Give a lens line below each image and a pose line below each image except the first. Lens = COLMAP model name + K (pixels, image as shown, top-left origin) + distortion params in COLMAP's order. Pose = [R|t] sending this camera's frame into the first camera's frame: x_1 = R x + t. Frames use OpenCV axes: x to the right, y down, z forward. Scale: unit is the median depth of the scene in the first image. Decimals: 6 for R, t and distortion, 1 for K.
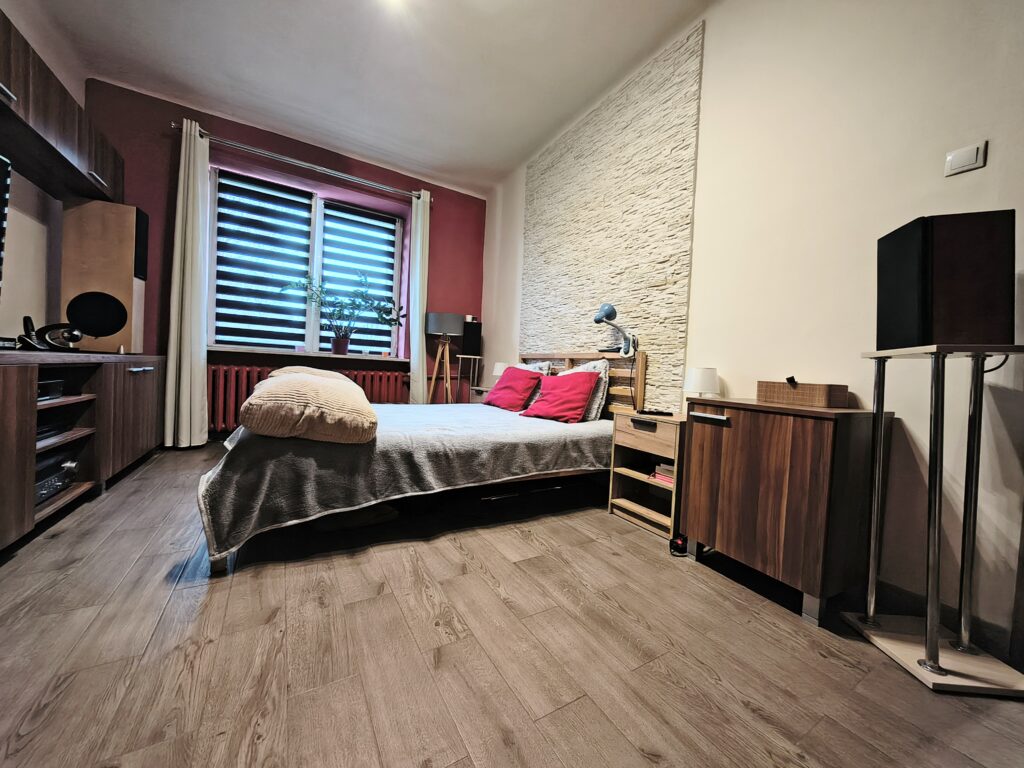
lens RADIAL K [[381.7, 0, 513.2], [0, 381.7, 380.9], [0, 0, 1]] dist [-0.003117, -0.000335]
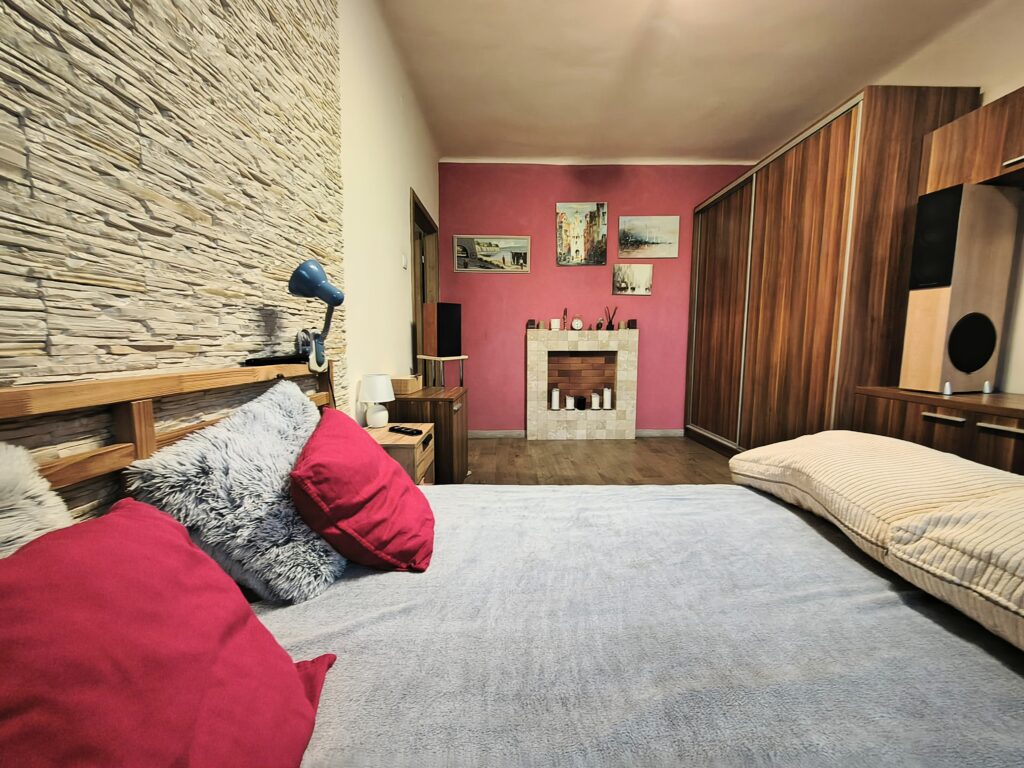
lens RADIAL K [[381.7, 0, 513.2], [0, 381.7, 380.9], [0, 0, 1]] dist [-0.003117, -0.000335]
pose [[-0.866768, -0.099268, 0.488732, -0.195021], [-0.030061, 0.988607, 0.147484, -0.125609], [-0.497805, 0.113143, -0.859877, 1.215968]]
